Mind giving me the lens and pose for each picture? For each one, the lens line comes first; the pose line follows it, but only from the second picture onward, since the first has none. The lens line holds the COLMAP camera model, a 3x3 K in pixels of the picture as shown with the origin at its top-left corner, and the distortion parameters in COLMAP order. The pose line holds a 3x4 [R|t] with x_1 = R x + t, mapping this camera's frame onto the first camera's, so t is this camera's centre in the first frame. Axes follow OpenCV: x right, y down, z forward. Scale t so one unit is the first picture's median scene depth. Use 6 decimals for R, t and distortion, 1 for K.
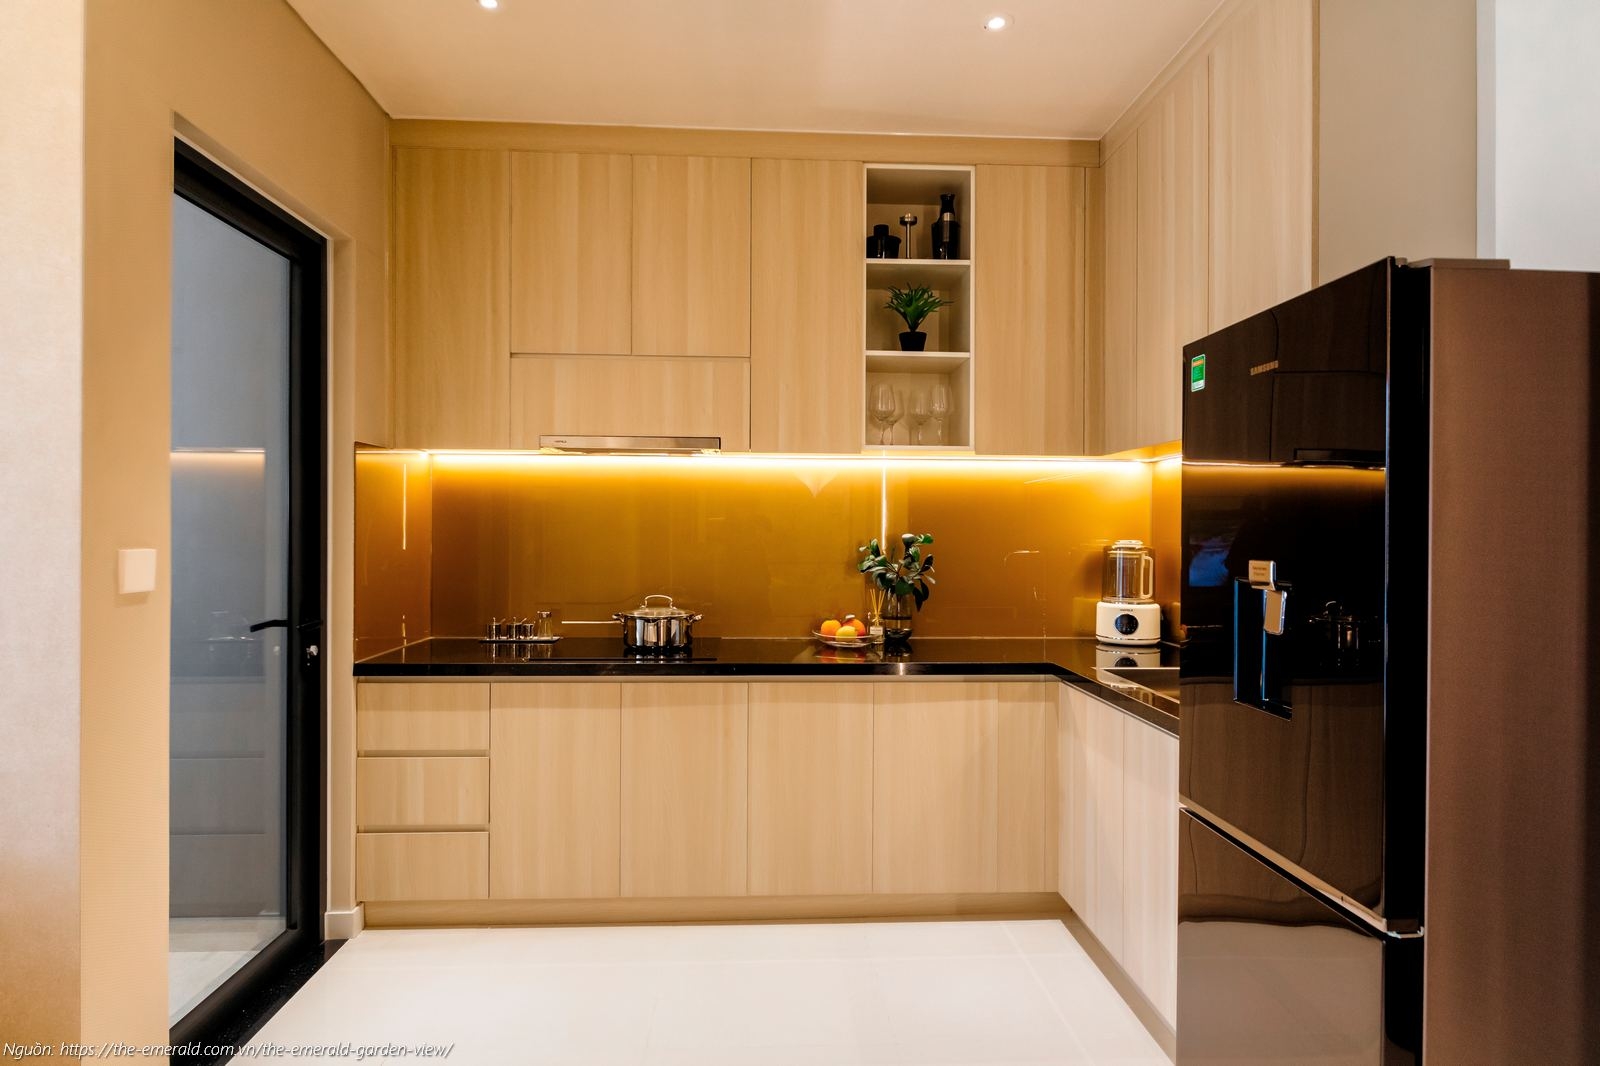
lens RADIAL K [[887.9, 0, 800.0], [0, 887.9, 533.0], [0, 0, 1]] dist [0.000490, -0.000514]
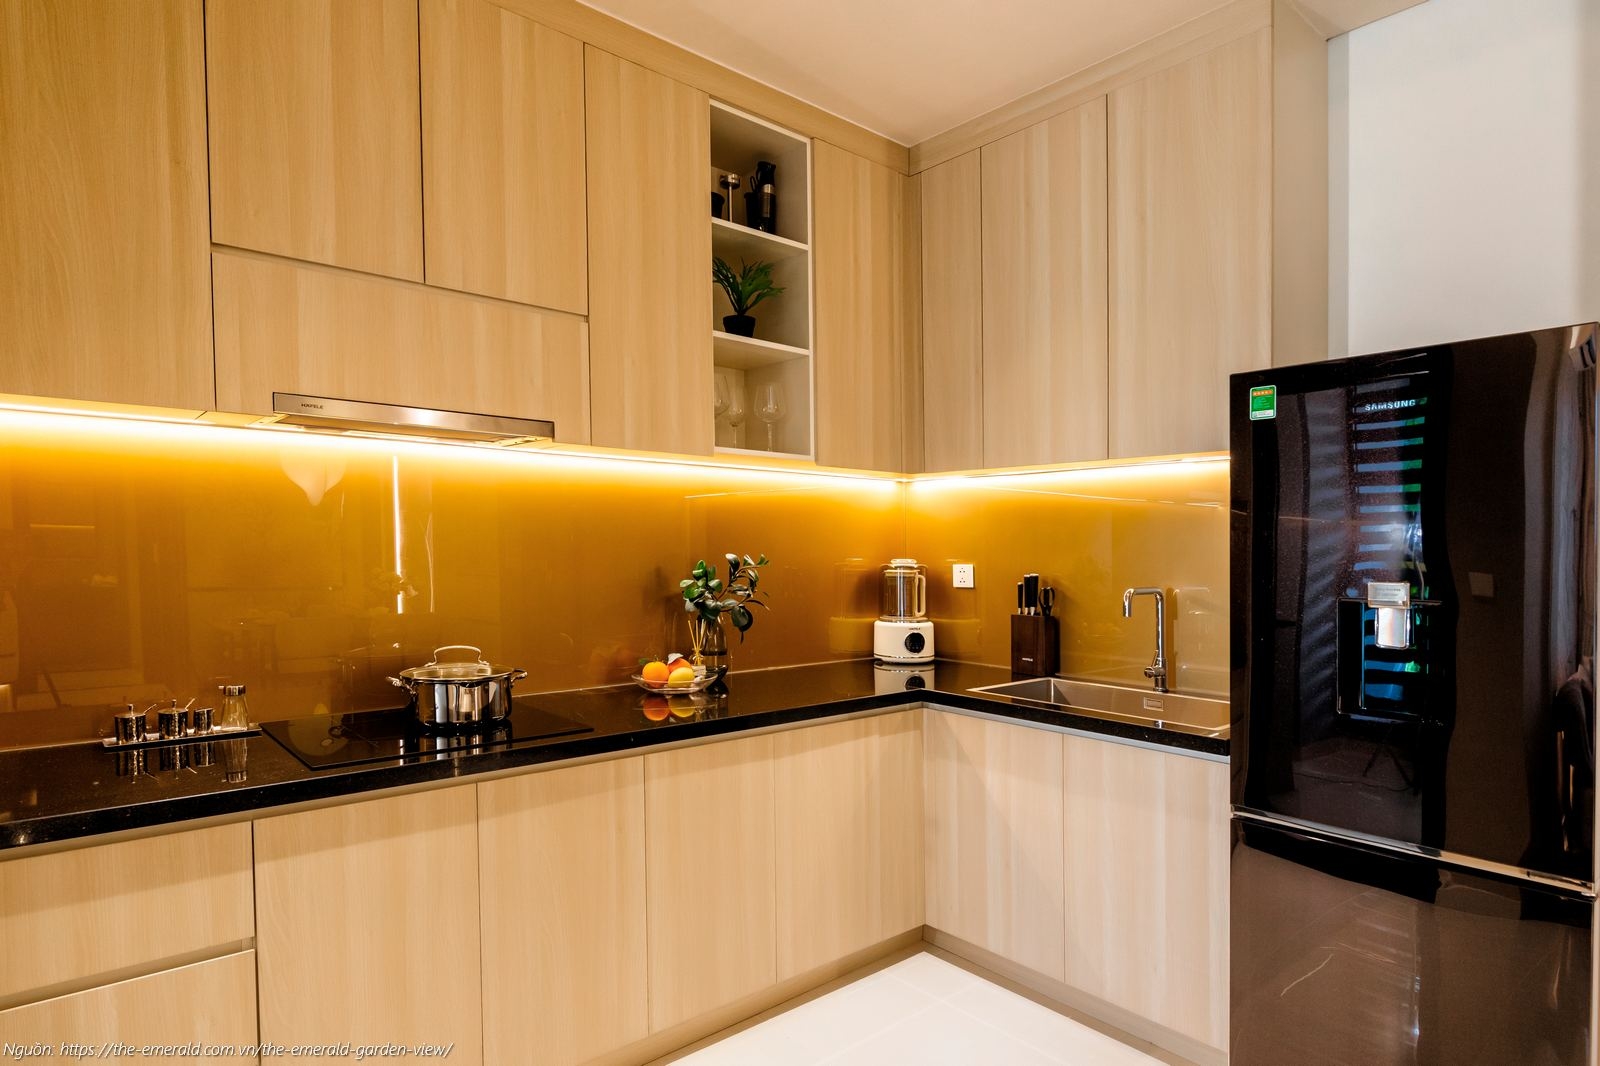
lens RADIAL K [[898.8, 0, 802.3], [0, 898.8, 573.9], [0, 0, 1]] dist [-0.002838, -0.001752]
pose [[0.785465, -0.018584, 0.618627, -0.374846], [0.000594, 0.999571, 0.029274, -0.005297], [-0.618905, -0.022627, 0.785140, 0.293115]]
